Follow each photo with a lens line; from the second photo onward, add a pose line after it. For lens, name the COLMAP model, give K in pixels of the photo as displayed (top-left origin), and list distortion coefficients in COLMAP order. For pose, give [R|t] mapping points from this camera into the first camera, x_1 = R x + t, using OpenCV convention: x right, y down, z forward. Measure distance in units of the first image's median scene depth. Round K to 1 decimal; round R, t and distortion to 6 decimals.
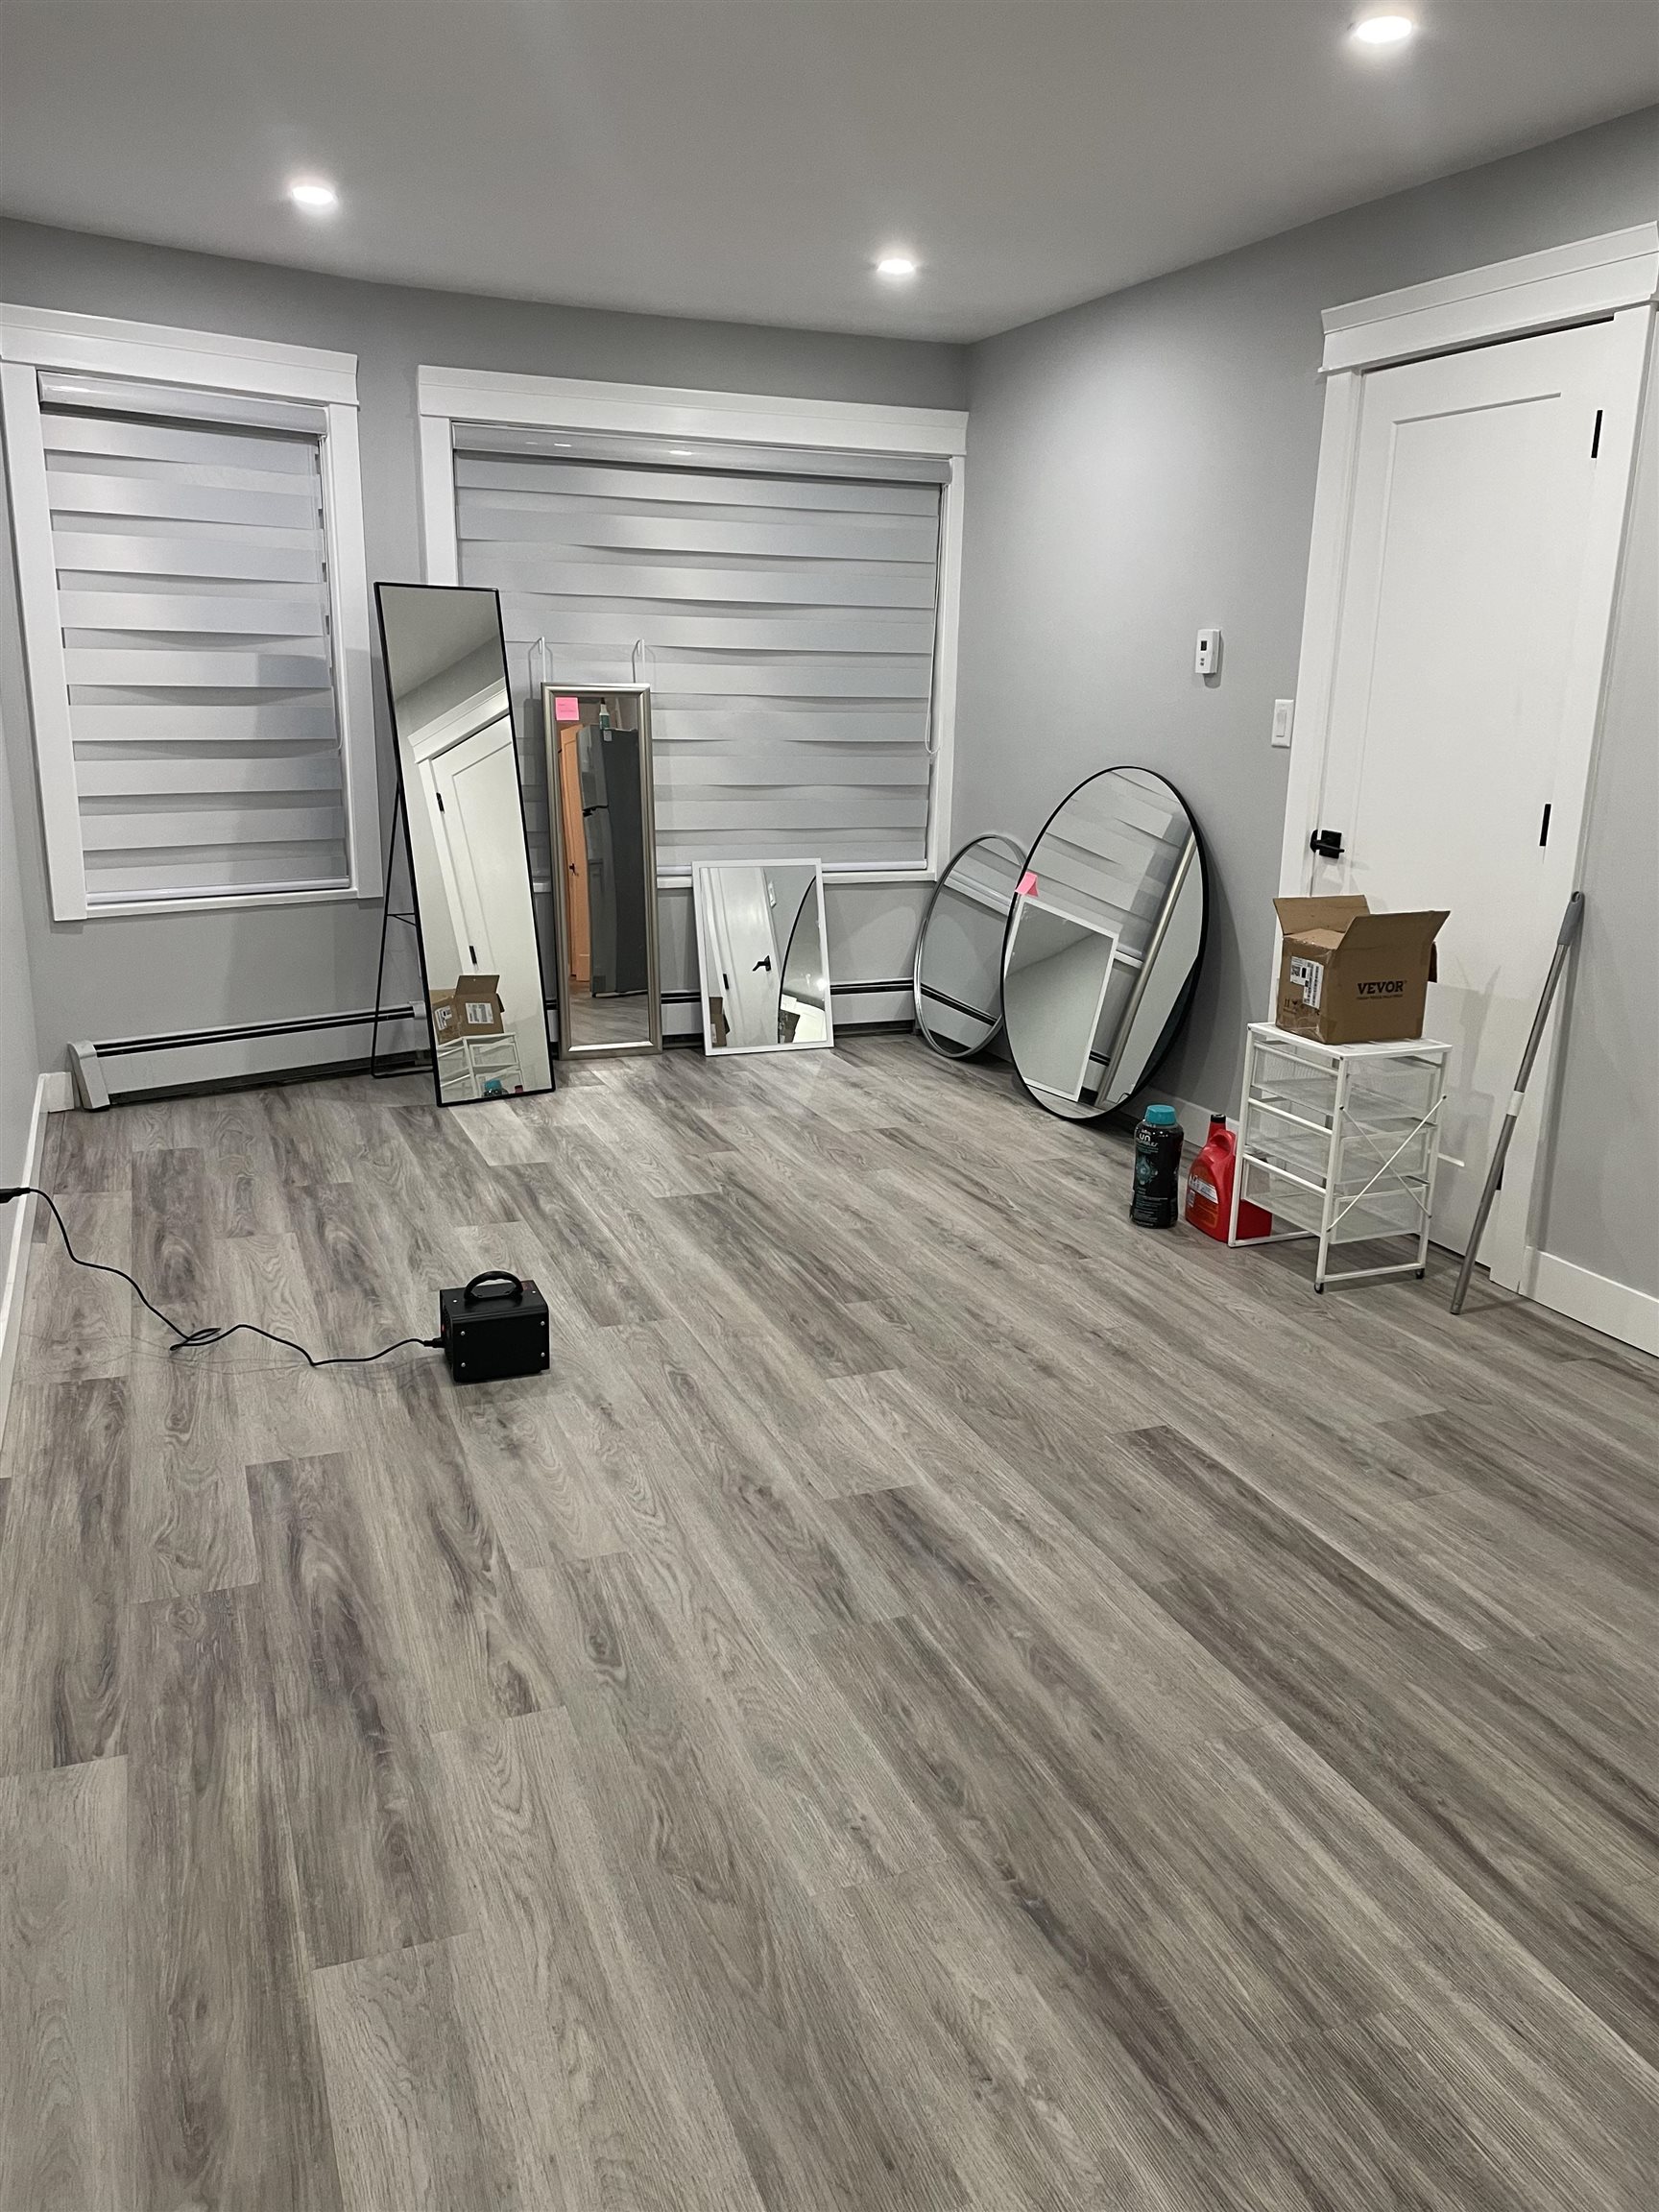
lens RADIAL K [[1681.8, 0, 829.4], [0, 1681.8, 1080.0], [0, 0, 1]] dist [0.092972, -0.114912]
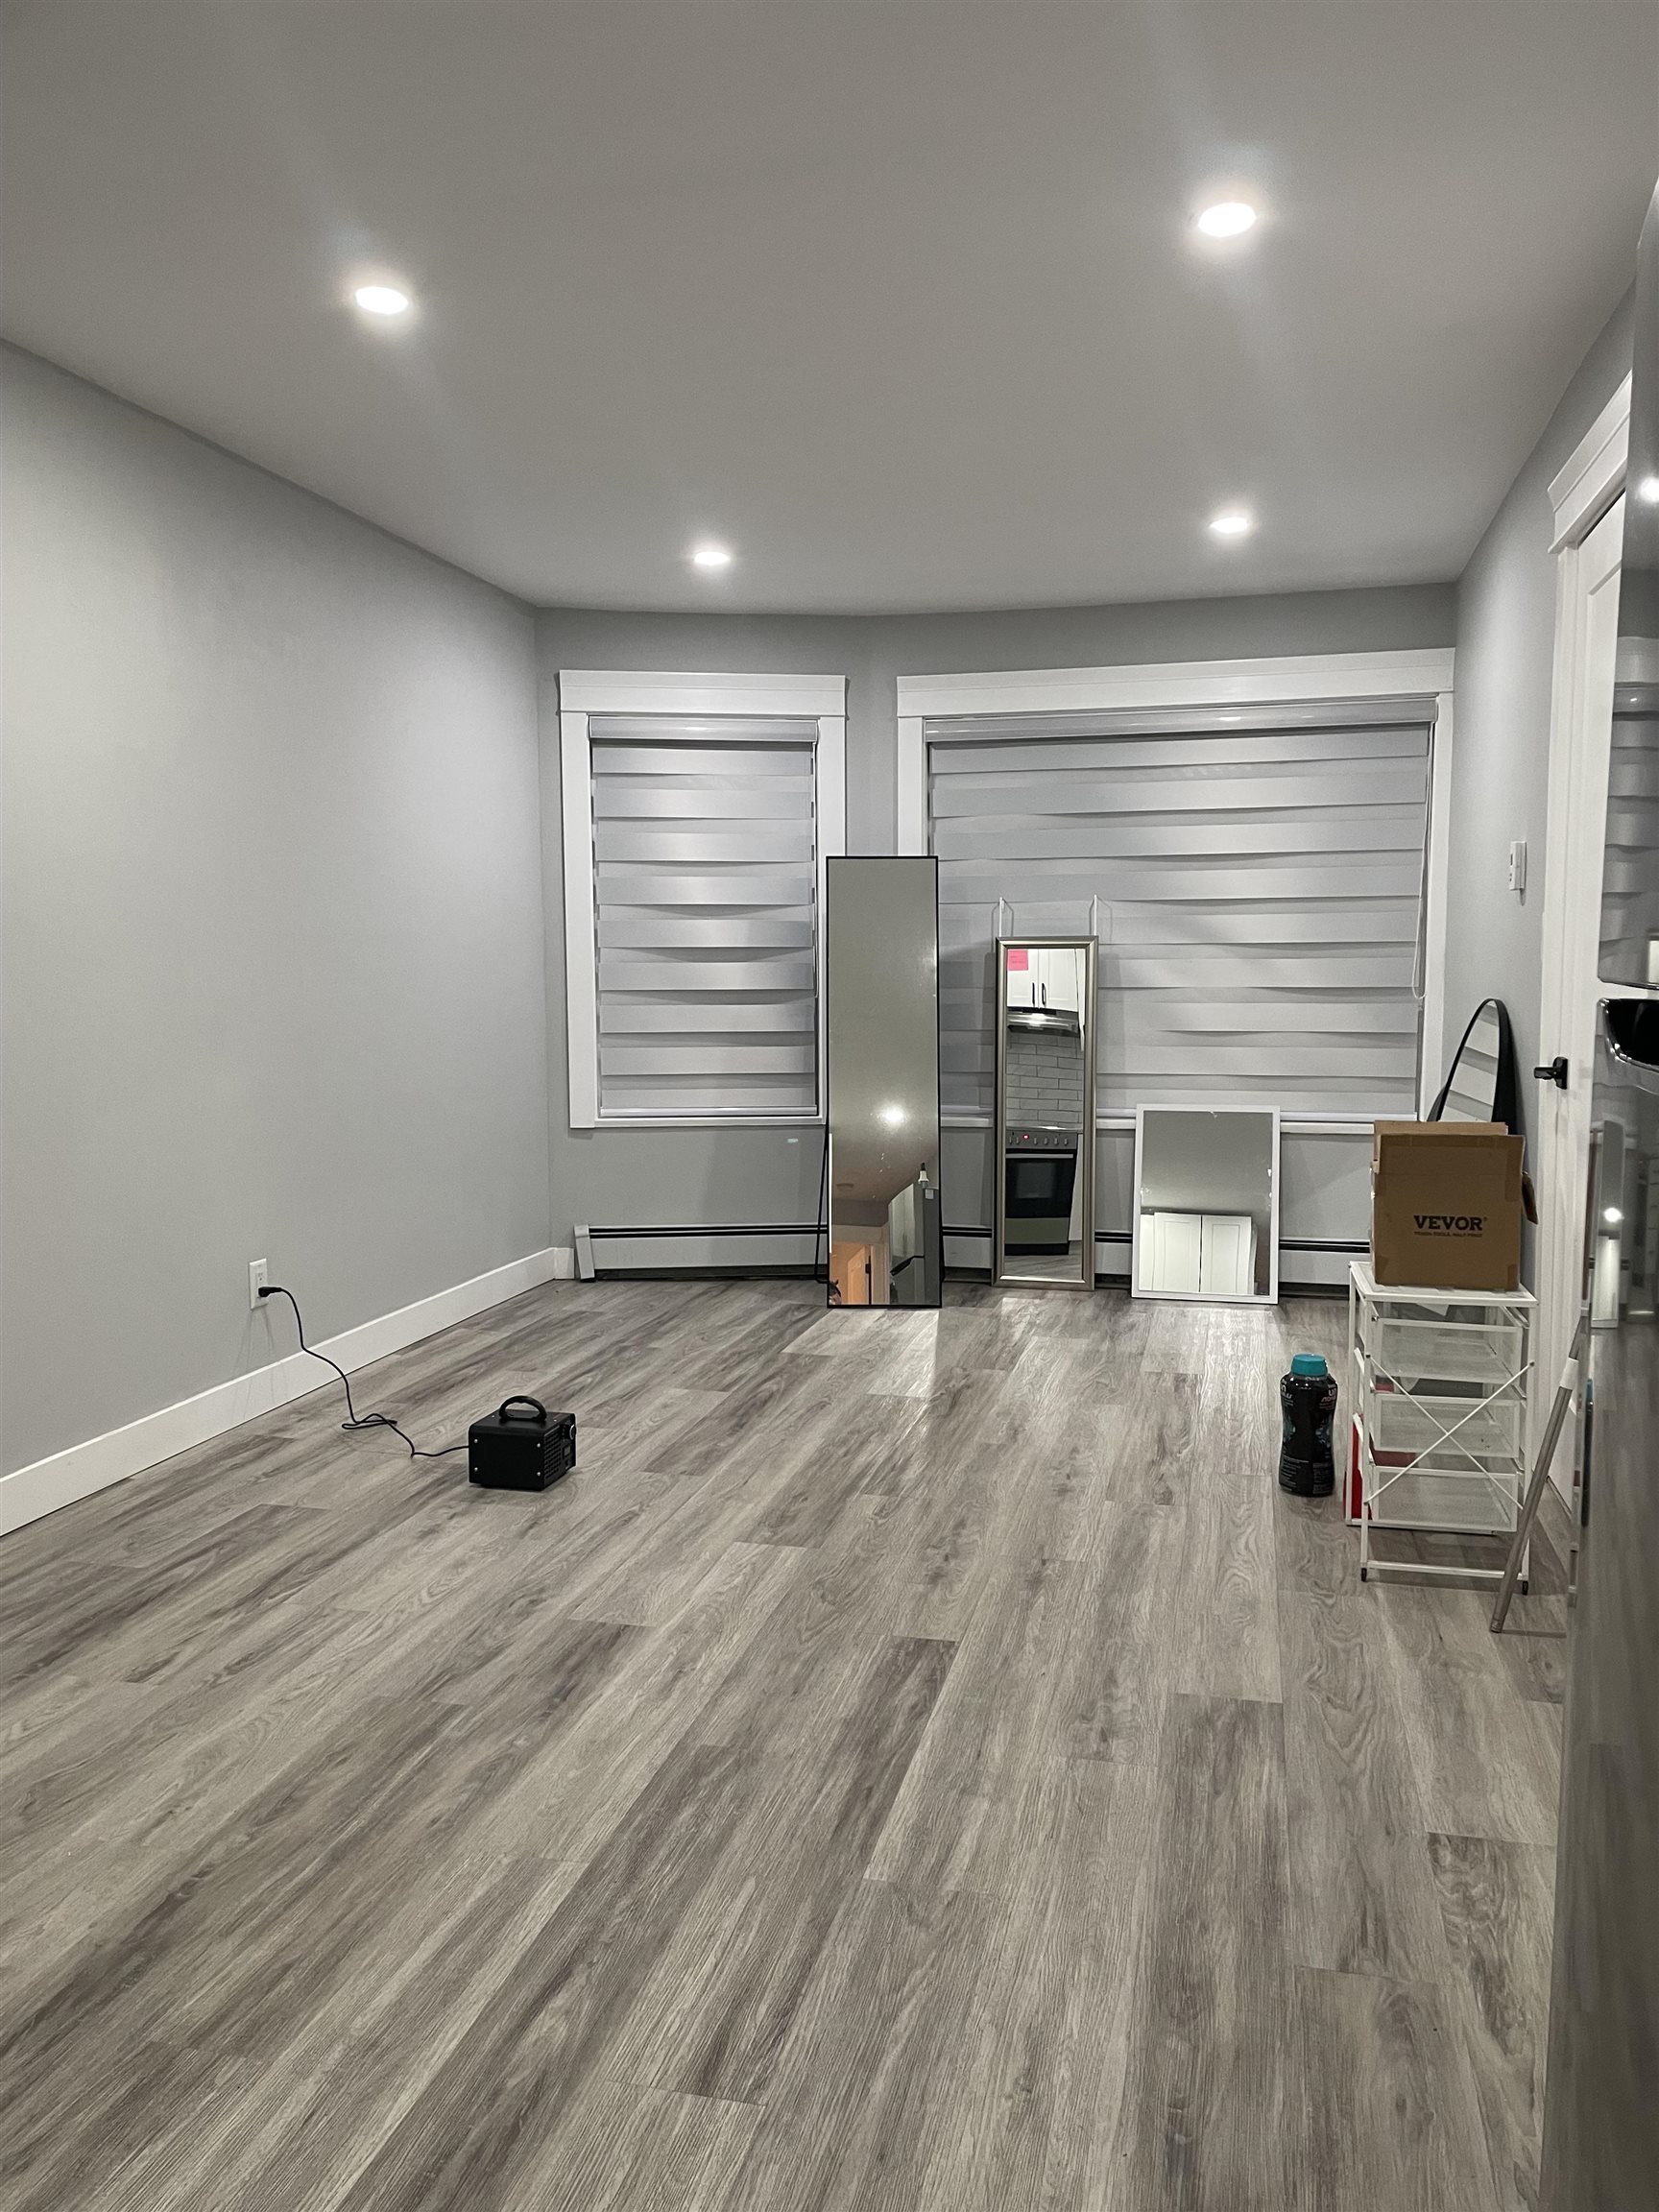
lens RADIAL K [[1681.8, 0, 829.4], [0, 1681.8, 1080.0], [0, 0, 1]] dist [0.092972, -0.114912]
pose [[0.813122, 0.017721, -0.581824, 0.635887], [-0.121937, 0.982545, -0.140486, 0.037088], [0.569178, 0.185178, 0.801090, 0.142566]]
